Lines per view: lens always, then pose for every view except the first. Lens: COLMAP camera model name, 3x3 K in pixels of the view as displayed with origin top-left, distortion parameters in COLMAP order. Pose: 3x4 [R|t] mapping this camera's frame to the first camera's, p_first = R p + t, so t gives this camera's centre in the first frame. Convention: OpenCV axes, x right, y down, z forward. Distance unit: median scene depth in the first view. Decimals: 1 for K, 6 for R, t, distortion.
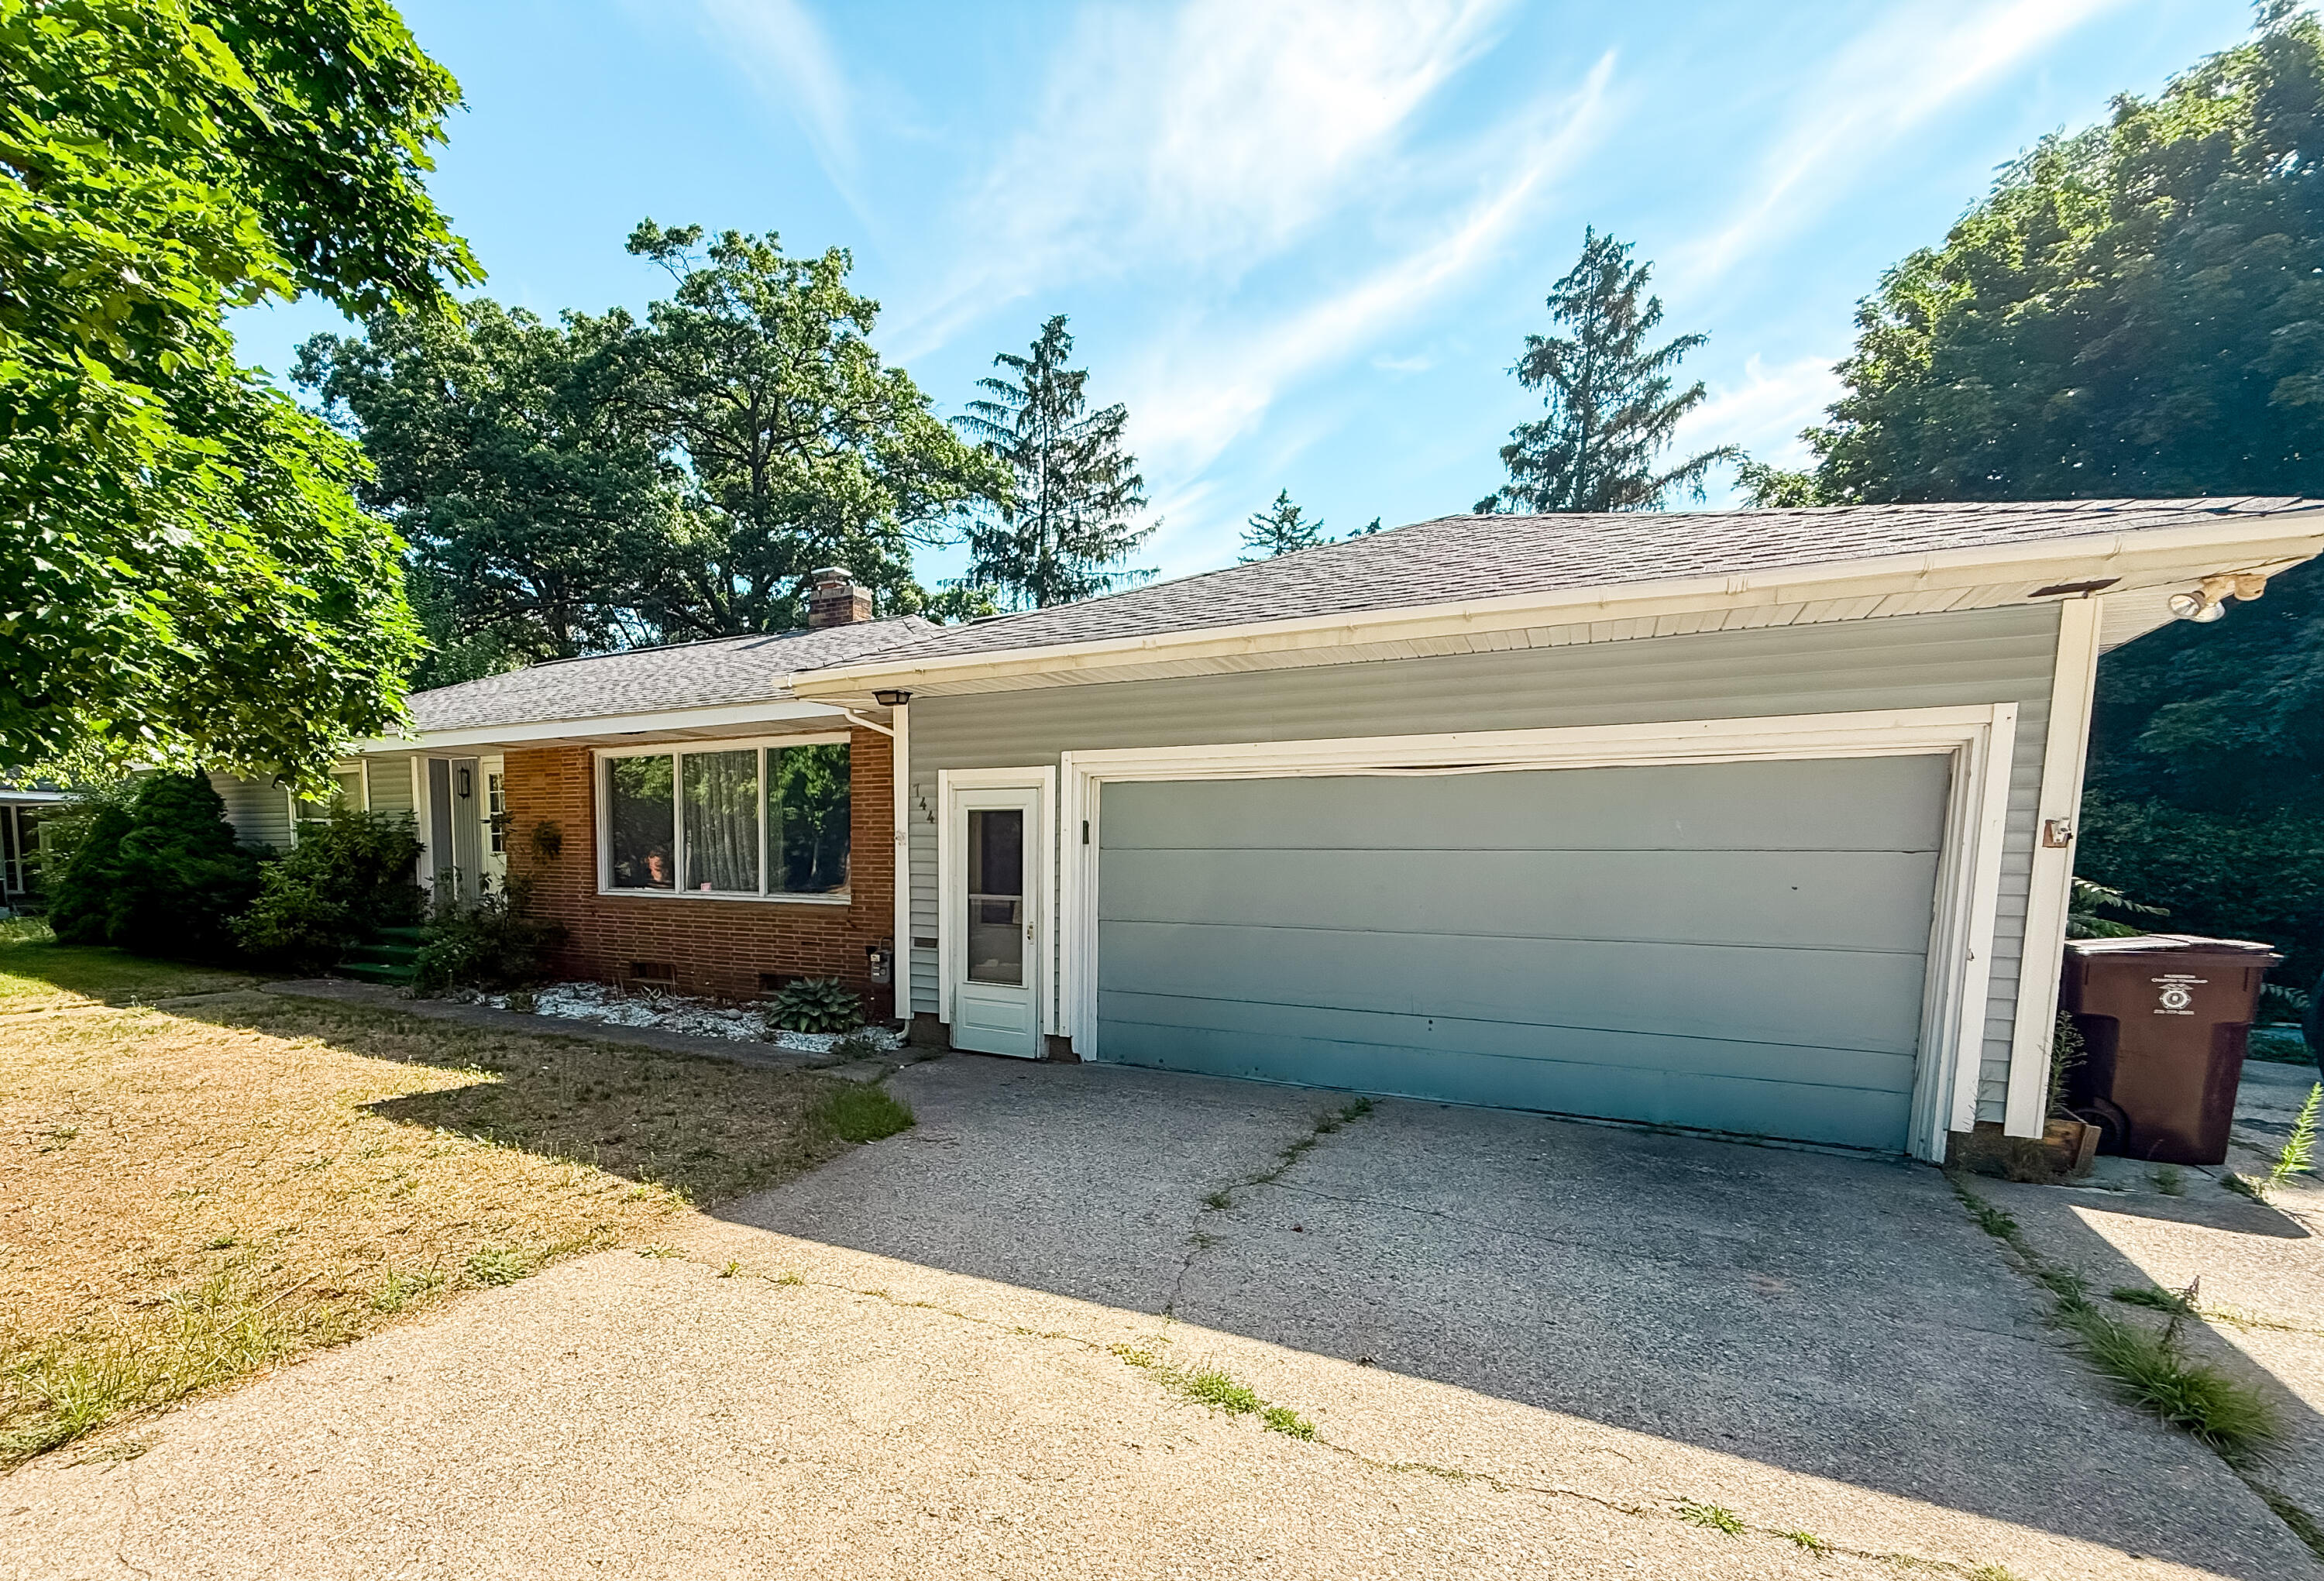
lens RADIAL K [[1021.5, 0, 1053.0], [0, 1021.5, 970.6], [0, 0, 1]] dist [0.001604, 0.000592]
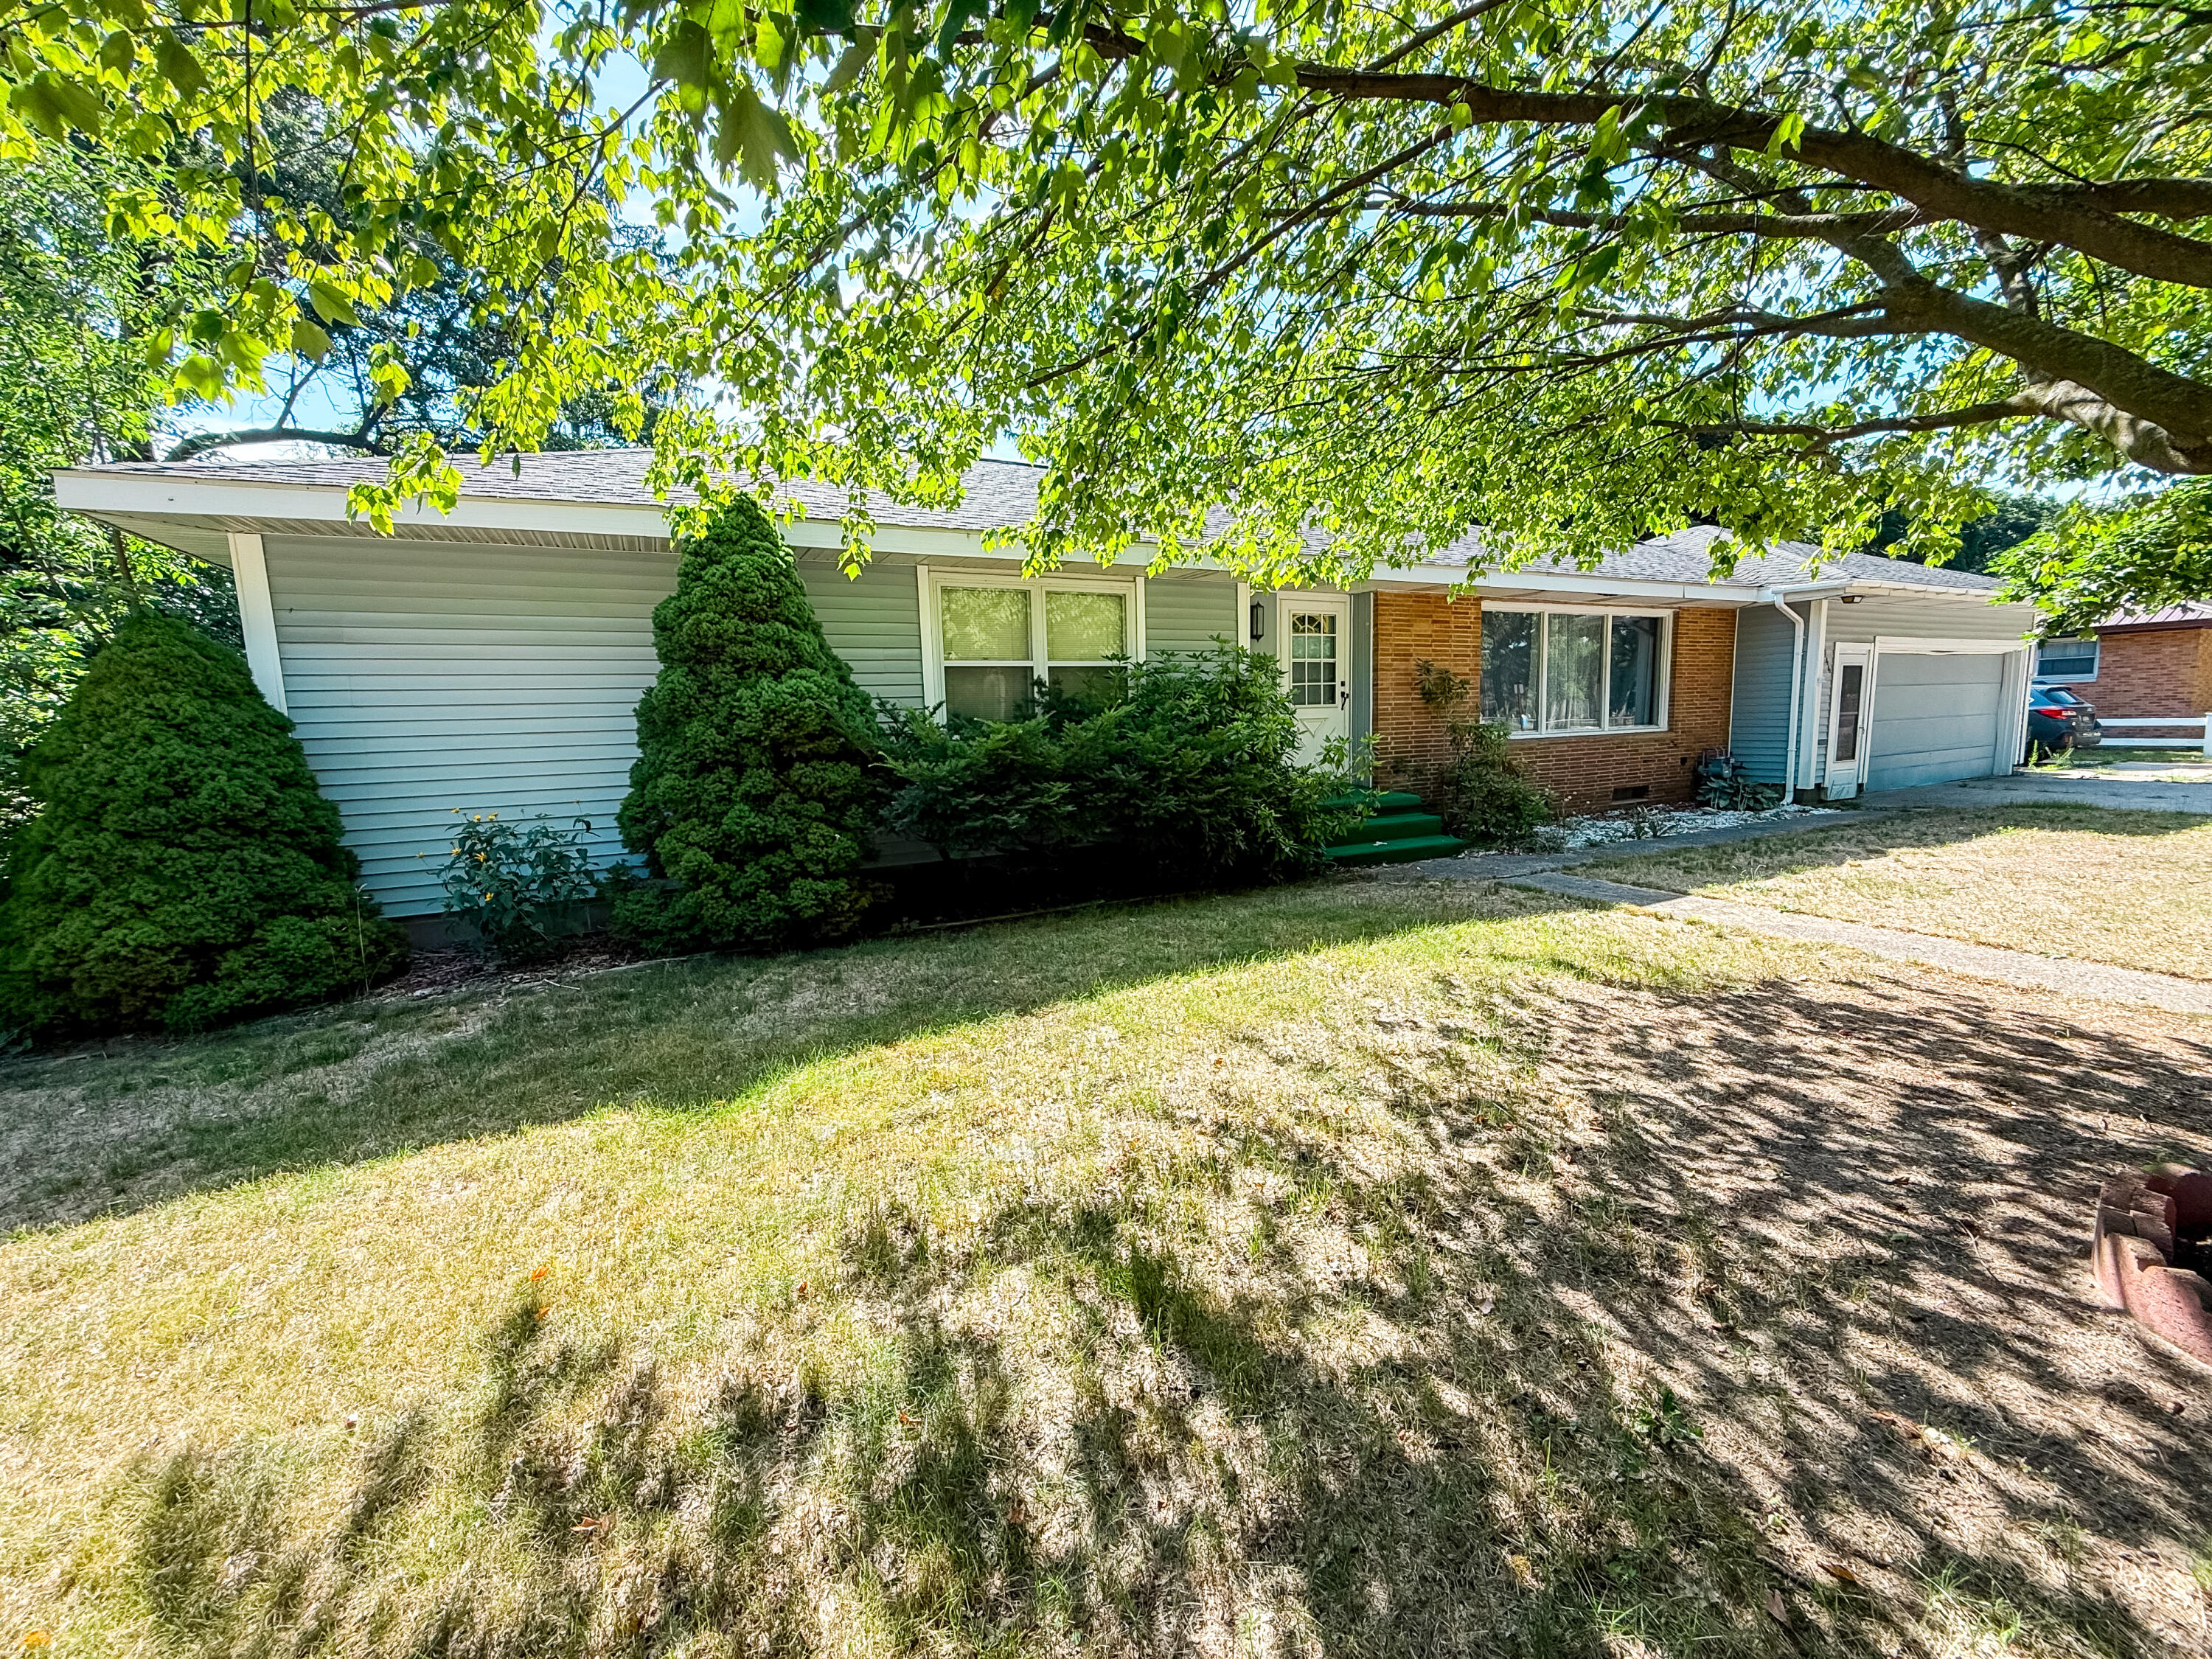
lens RADIAL K [[881.2, 0, 1098.9], [0, 881.2, 827.8], [0, 0, 1]] dist [0.001147, 0.000480]
pose [[0.525444, -0.130368, 0.840781, -0.651366], [0.125897, 0.989226, 0.074707, -0.046997], [-0.841462, 0.066598, 0.536196, 0.390407]]
